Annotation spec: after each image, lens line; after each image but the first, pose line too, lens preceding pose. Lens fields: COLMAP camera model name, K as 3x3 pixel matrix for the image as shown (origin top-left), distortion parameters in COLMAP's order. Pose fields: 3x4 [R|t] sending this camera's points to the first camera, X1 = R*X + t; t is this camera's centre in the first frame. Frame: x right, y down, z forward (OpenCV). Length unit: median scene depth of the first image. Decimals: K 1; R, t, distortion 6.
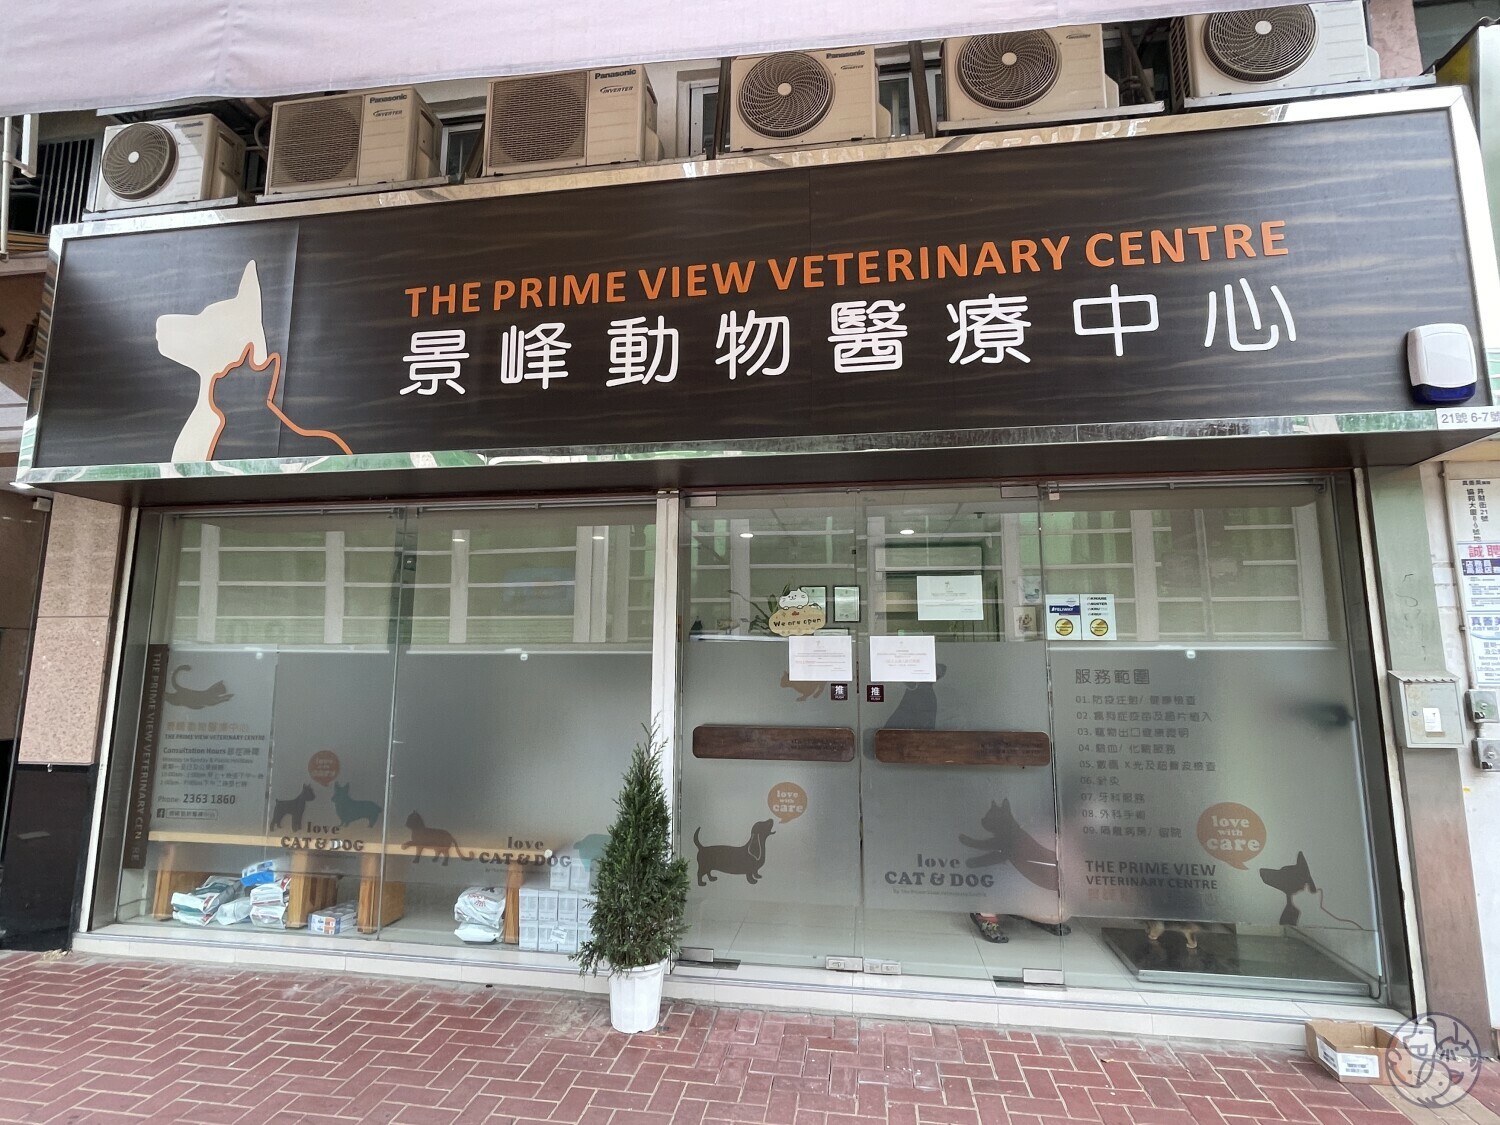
lens RADIAL K [[750.4, 0, 750.0], [0, 750.4, 562.5], [0, 0, 1]] dist [-0.004543, -0.000283]
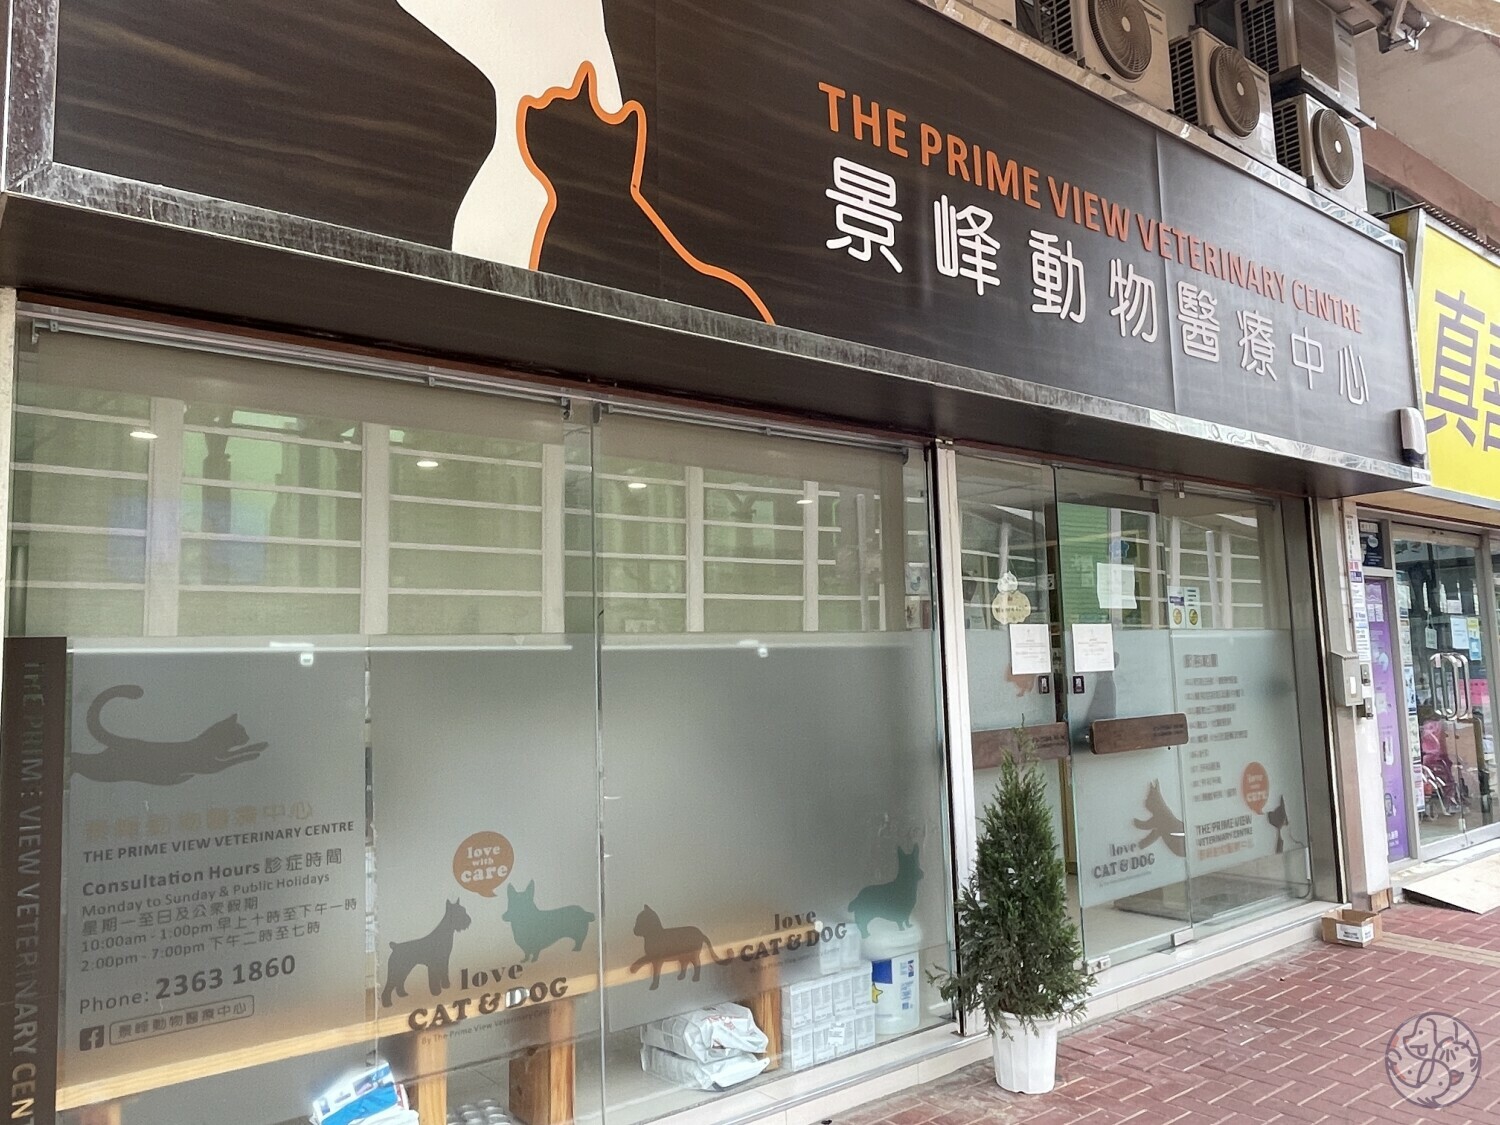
lens RADIAL K [[1013.5, 0, 674.8], [0, 1013.5, 554.5], [0, 0, 1]] dist [0.067846, -0.121375]
pose [[0.720243, 0.051773, 0.691788, -1.182308], [-0.065612, 0.997825, -0.006365, 0.055872], [-0.690612, -0.040805, 0.722073, 0.454076]]
